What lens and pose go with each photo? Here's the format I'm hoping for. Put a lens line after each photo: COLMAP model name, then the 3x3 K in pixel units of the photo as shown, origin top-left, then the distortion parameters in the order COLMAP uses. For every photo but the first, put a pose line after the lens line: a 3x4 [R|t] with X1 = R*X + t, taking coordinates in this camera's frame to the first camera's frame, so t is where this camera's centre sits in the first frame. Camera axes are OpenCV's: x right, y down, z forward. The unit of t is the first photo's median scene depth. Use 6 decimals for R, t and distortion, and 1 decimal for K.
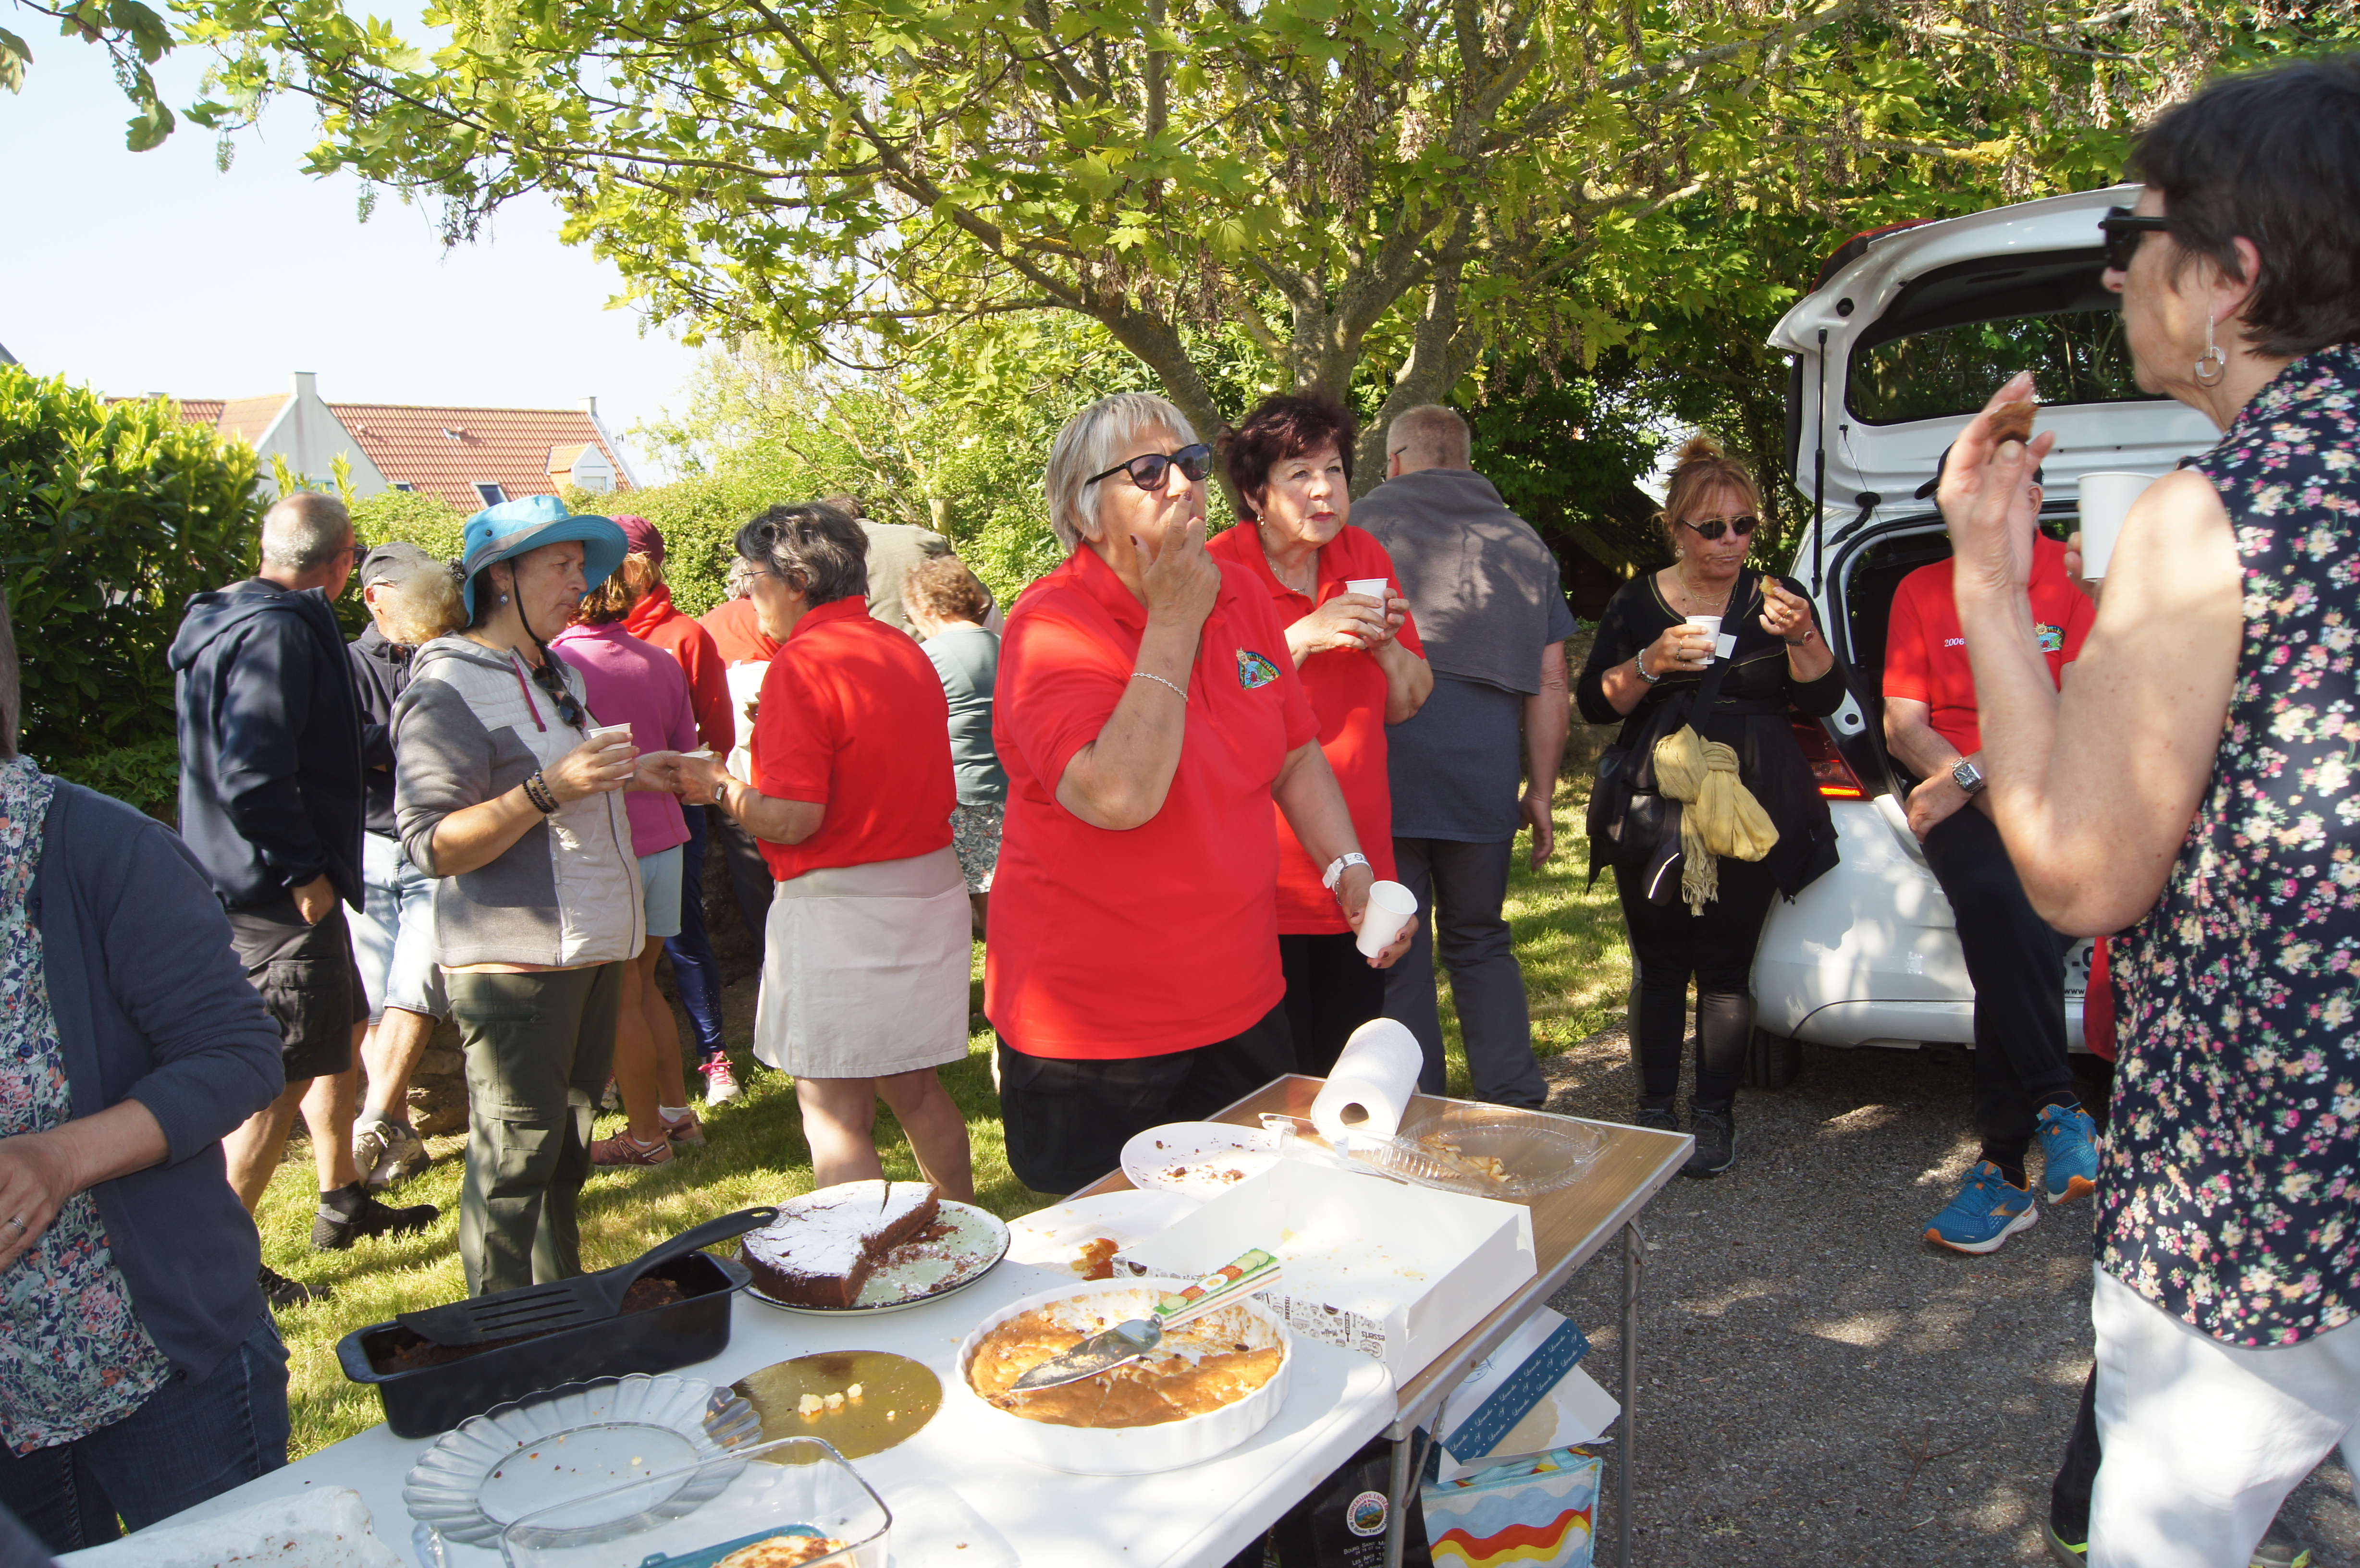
lens RADIAL K [[1838.9, 0, 1191.8], [0, 1838.9, 764.9], [0, 0, 1]] dist [-0.083025, 0.018722]
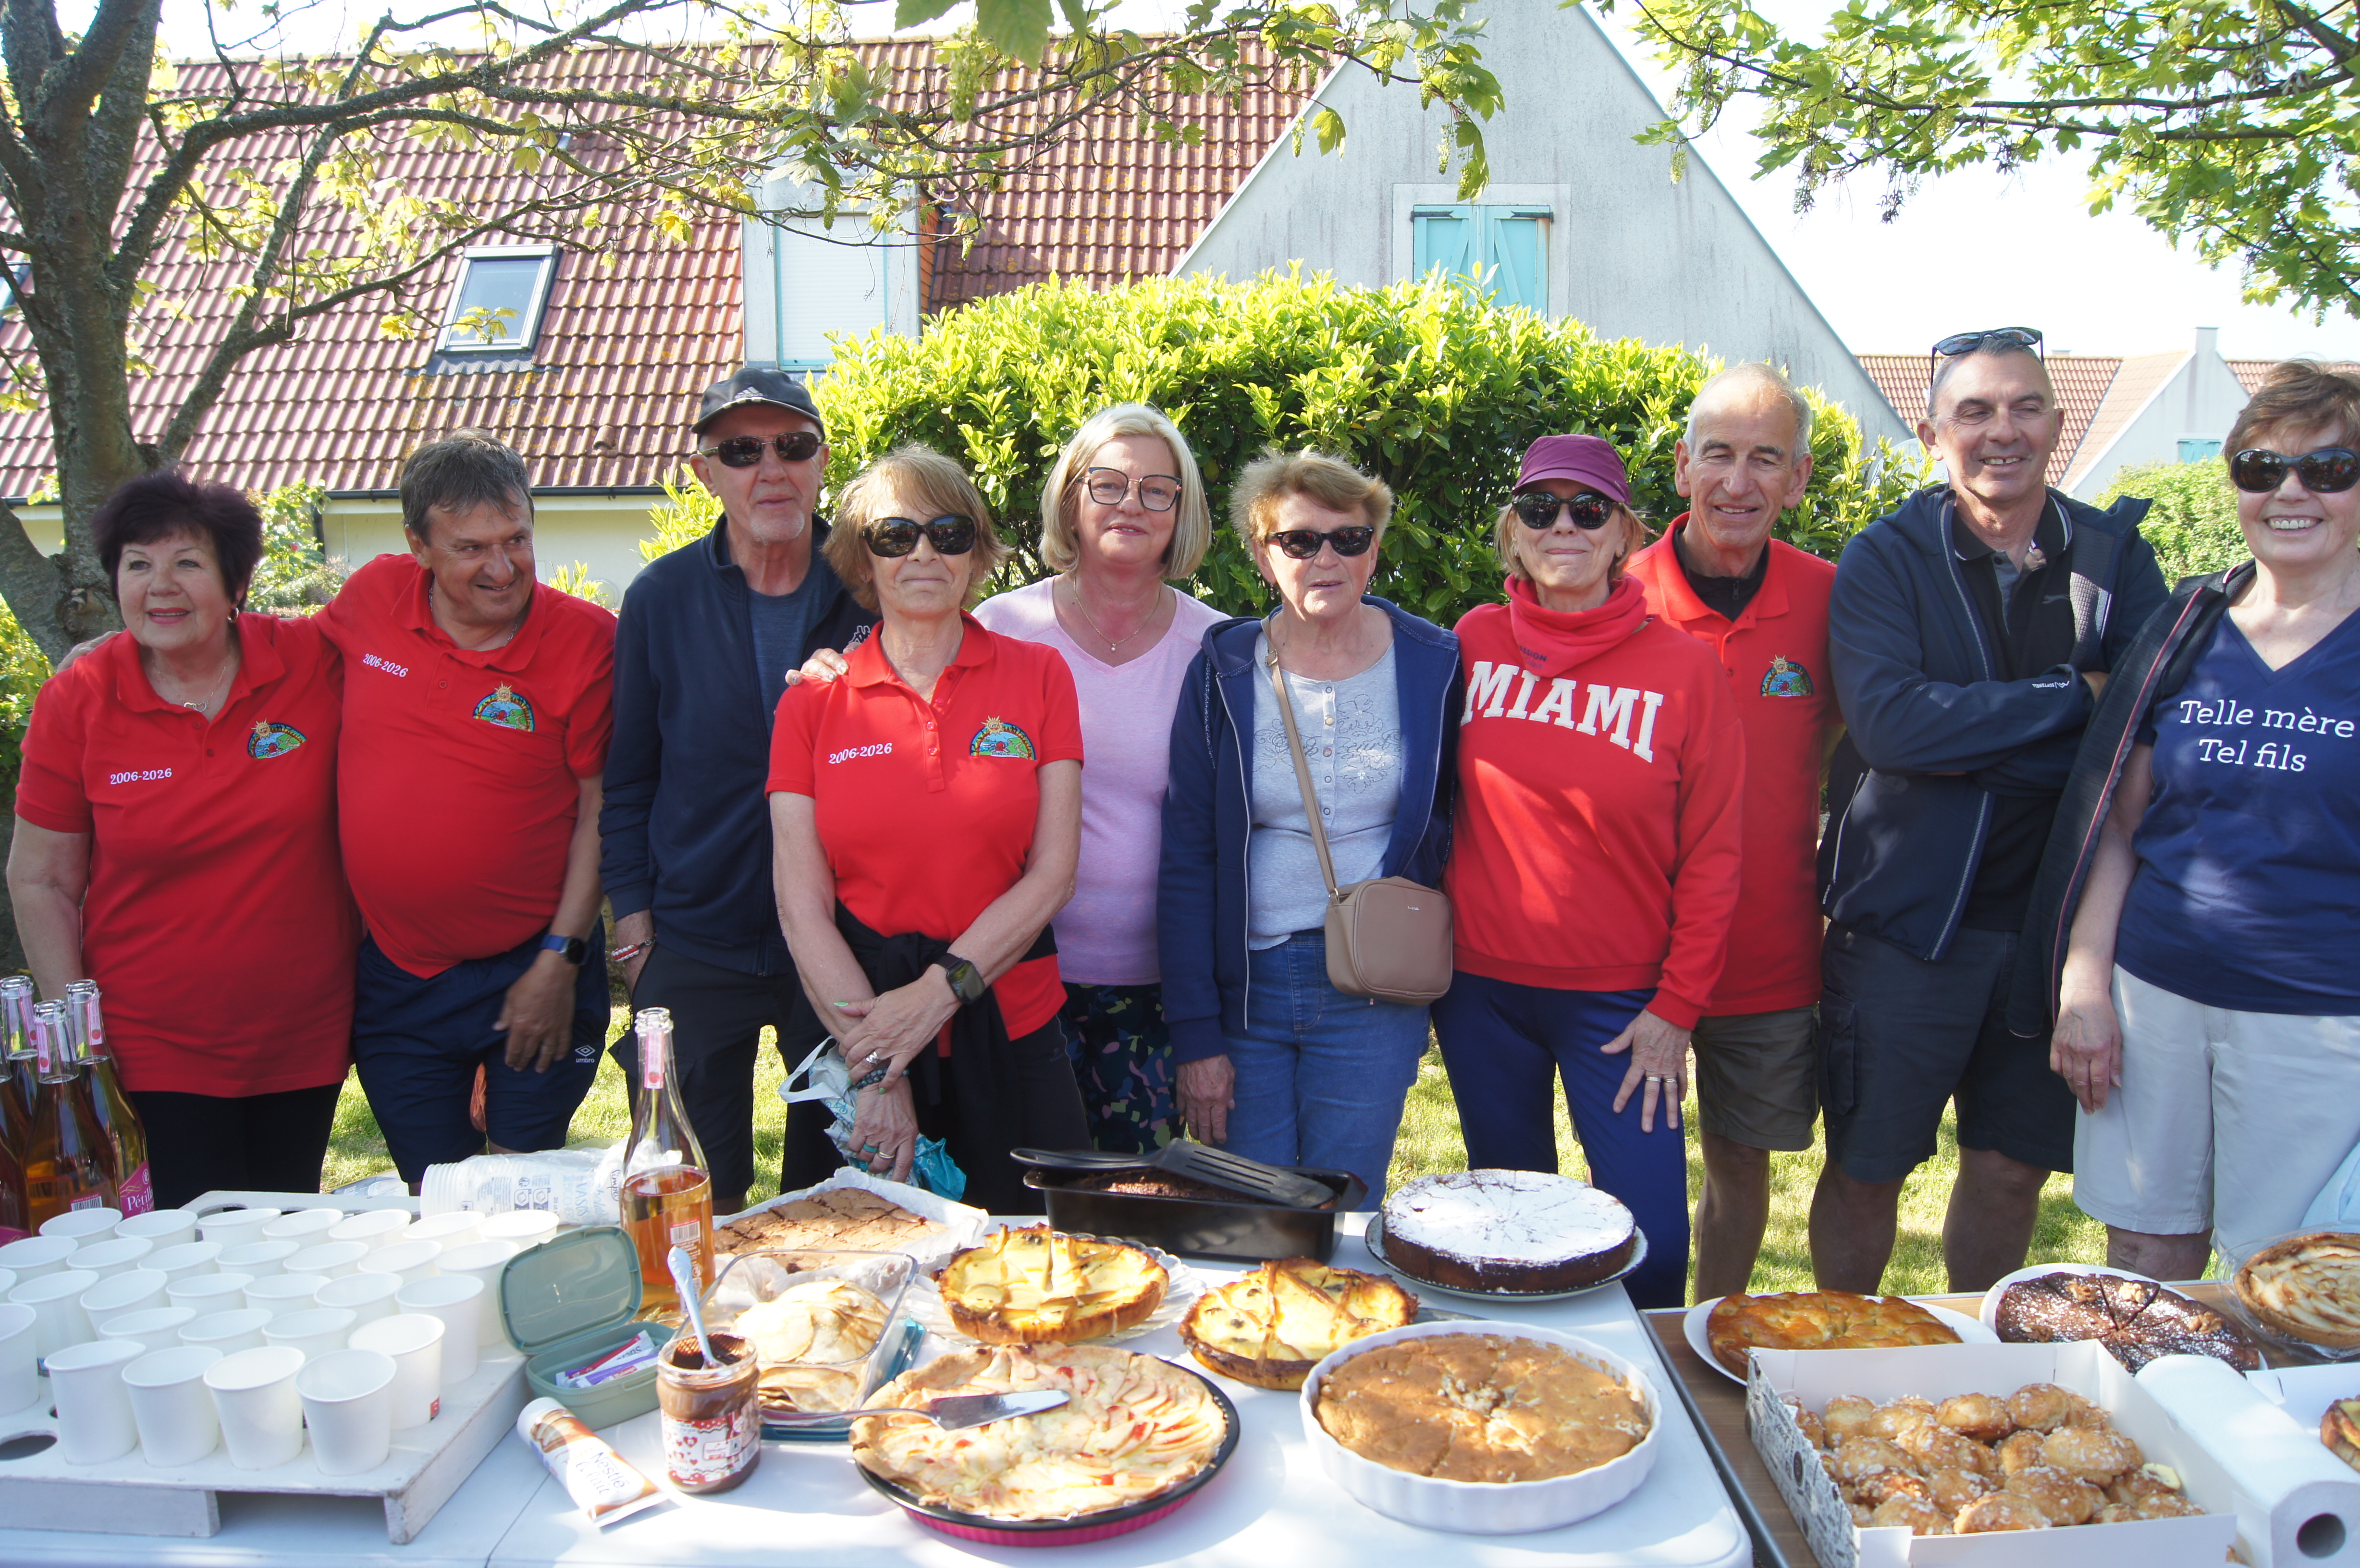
lens RADIAL K [[1838.9, 0, 1179.4], [0, 1838.9, 785.2], [0, 0, 1]] dist [-0.083025, 0.018722]
pose [[0.565175, 0.152779, -0.810701, 0.174031], [-0.124307, 0.987253, 0.099391, -0.021259], [0.815552, 0.044602, 0.576963, 0.093461]]
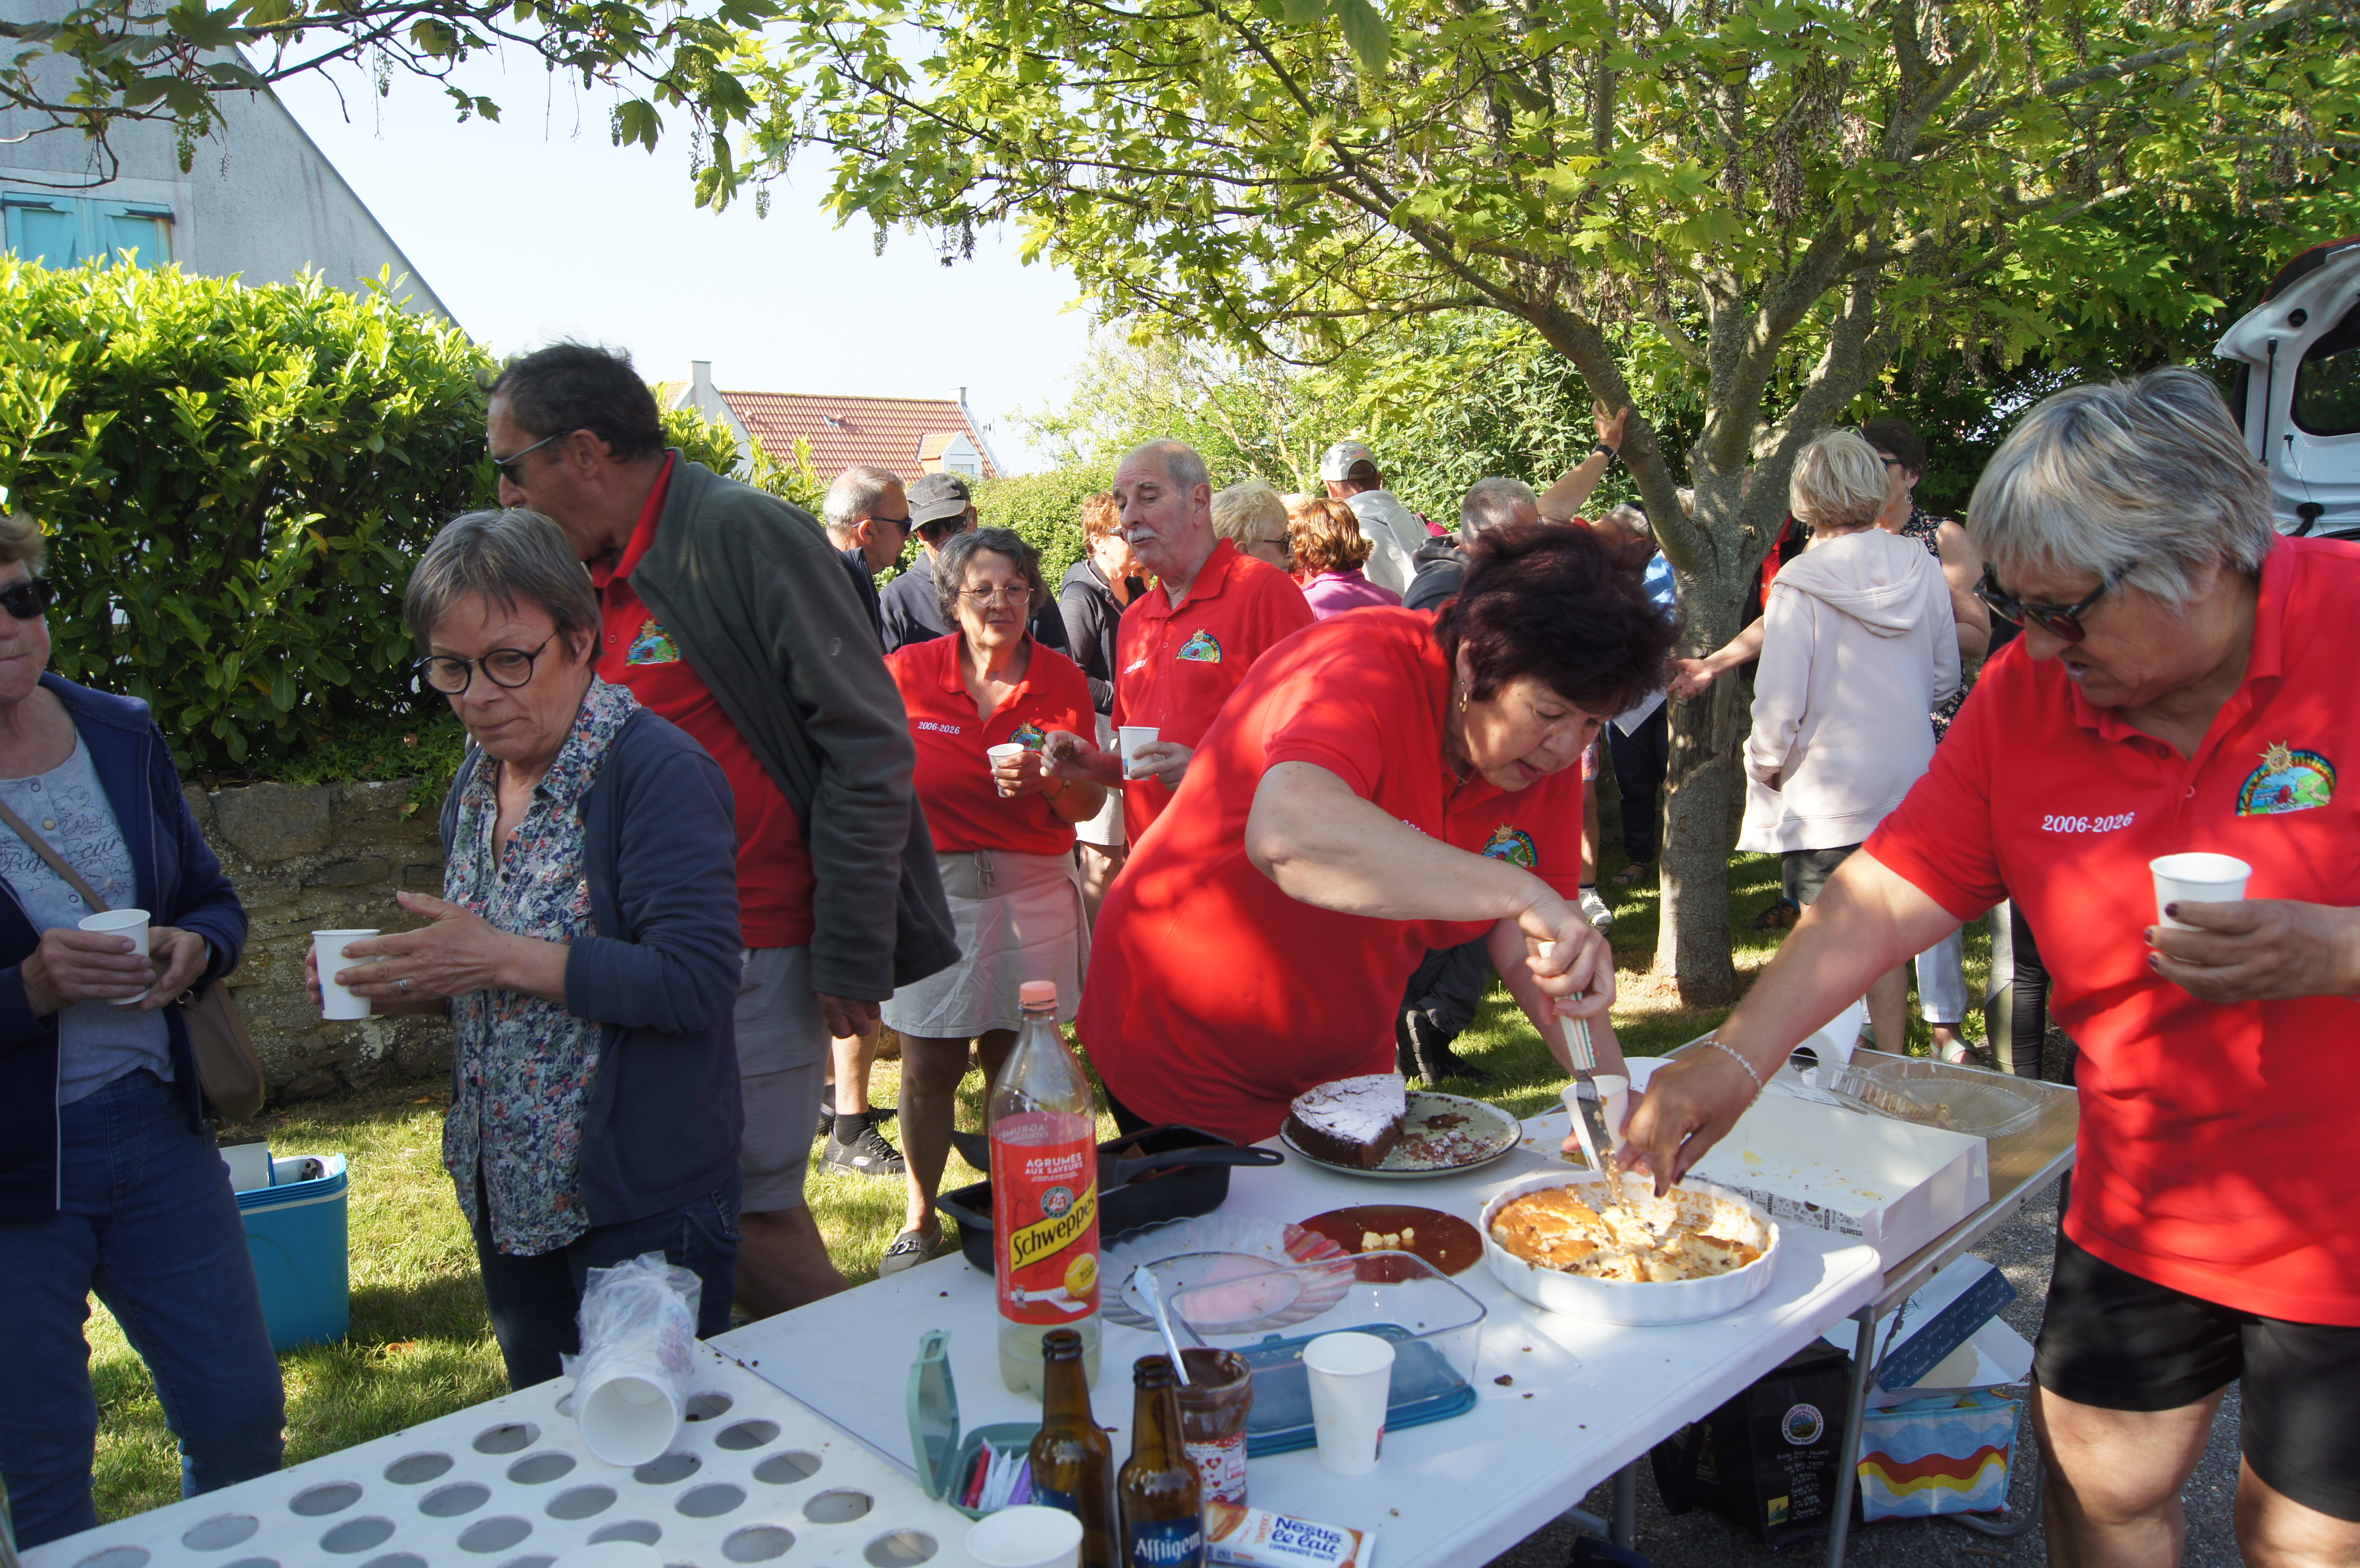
lens RADIAL K [[1838.9, 0, 1183.5], [0, 1838.9, 771.5], [0, 0, 1]] dist [-0.083025, 0.018722]
pose [[0.981358, 0.044972, -0.186854, -0.035891], [-0.043846, 0.998987, 0.010154, 0.011168], [0.187122, -0.001772, 0.982335, -0.059226]]
